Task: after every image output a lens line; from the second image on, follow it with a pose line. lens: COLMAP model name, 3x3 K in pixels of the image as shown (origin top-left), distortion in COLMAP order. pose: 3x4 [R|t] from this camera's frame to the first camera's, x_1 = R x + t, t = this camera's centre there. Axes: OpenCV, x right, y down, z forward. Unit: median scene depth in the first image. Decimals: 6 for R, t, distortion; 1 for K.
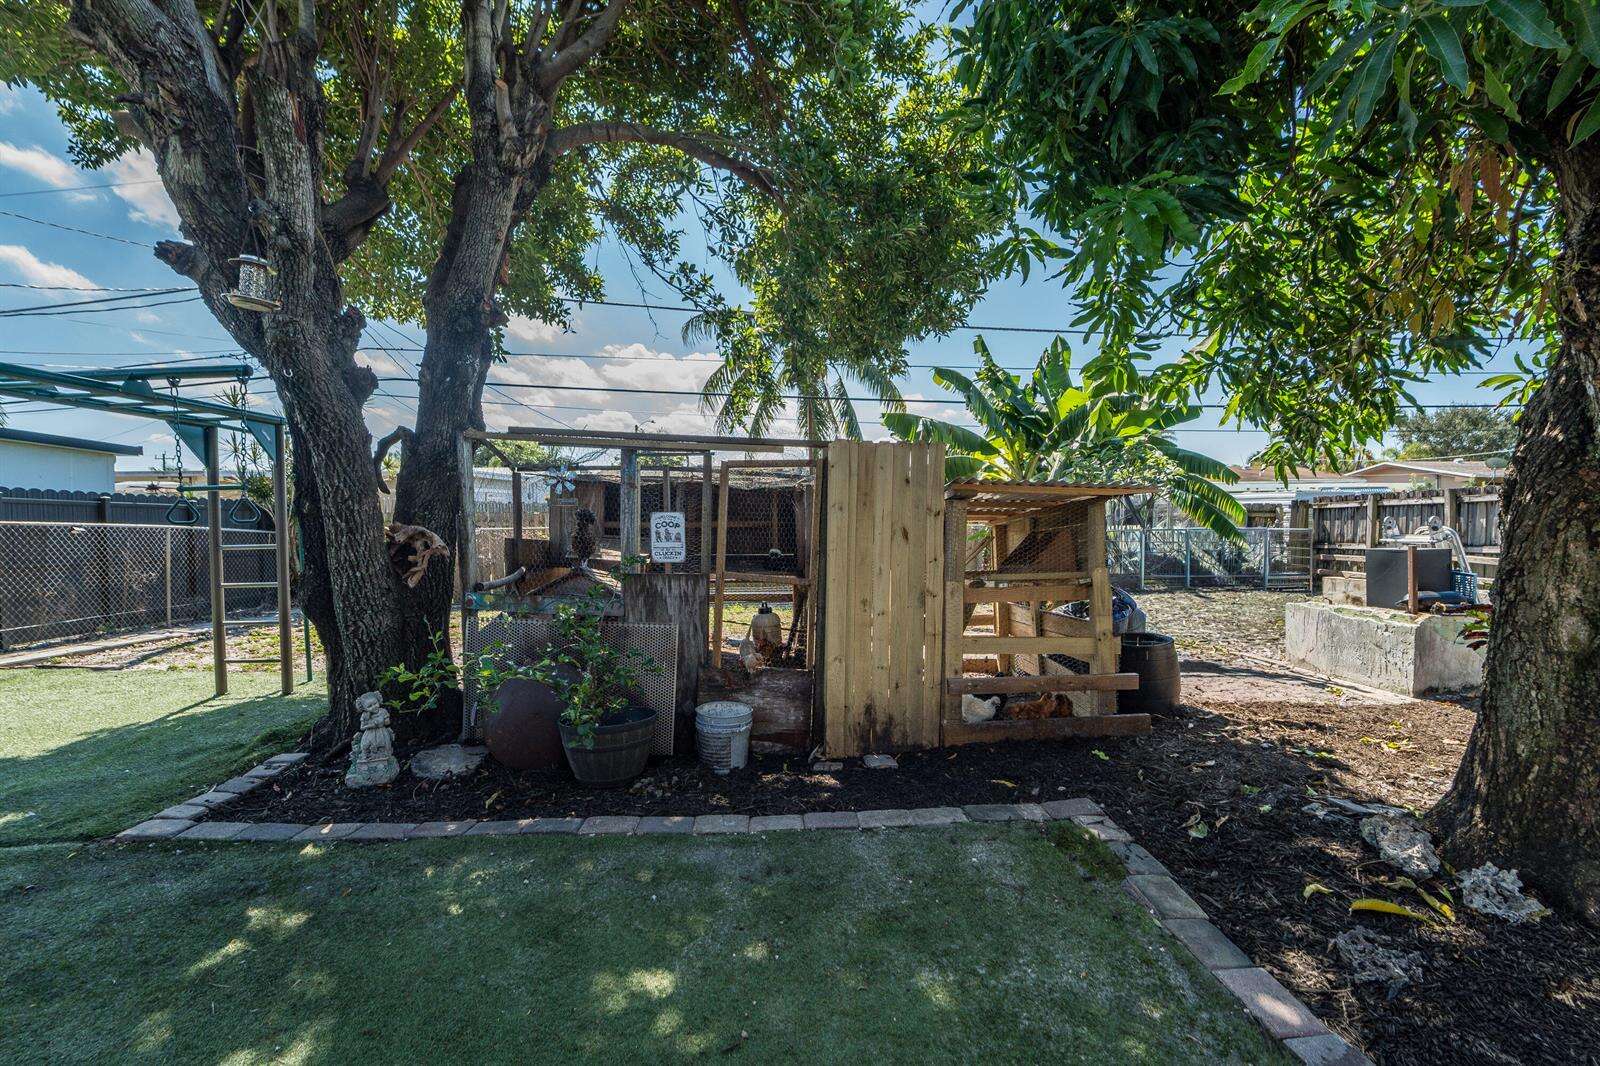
lens RADIAL K [[662.4, 0, 757.5], [0, 662.4, 532.1], [0, 0, 1]] dist [-0.012890, -0.000257]
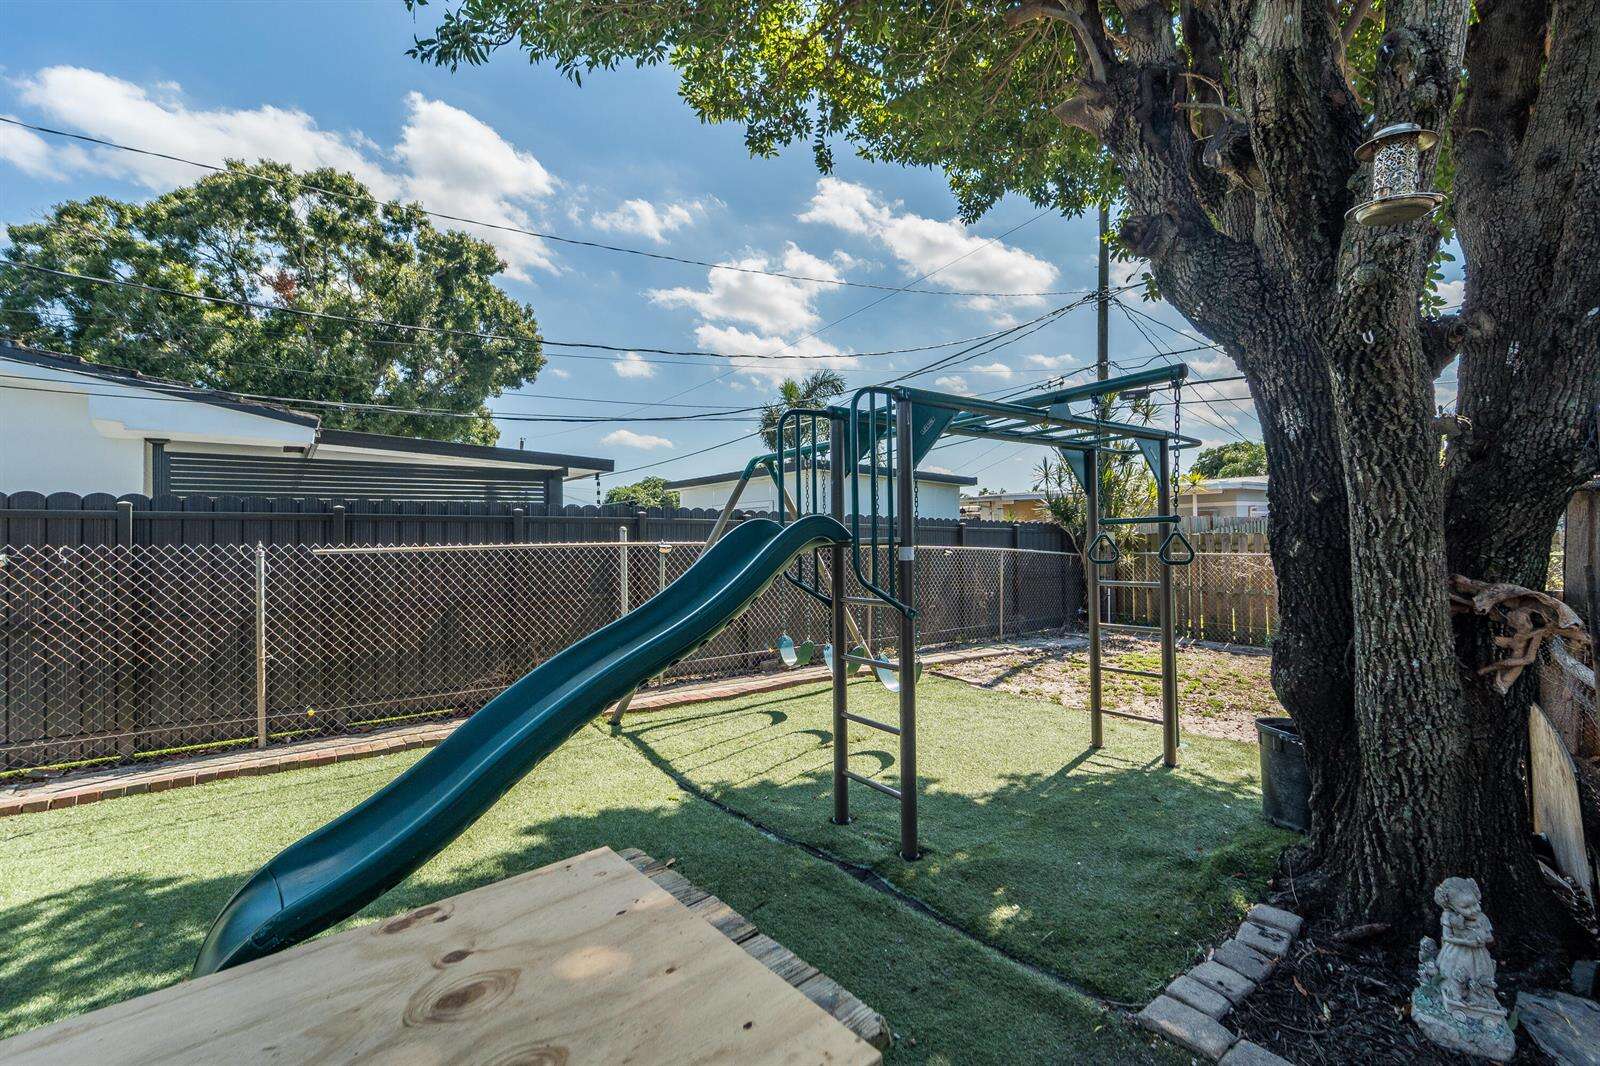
lens RADIAL K [[662.4, 0, 757.5], [0, 662.4, 532.1], [0, 0, 1]] dist [-0.012890, -0.000257]
pose [[0.529395, 0.003224, -0.848369, -0.400271], [-0.022742, 0.999687, -0.010392, -0.034594], [0.848071, 0.024795, 0.529303, 0.164755]]
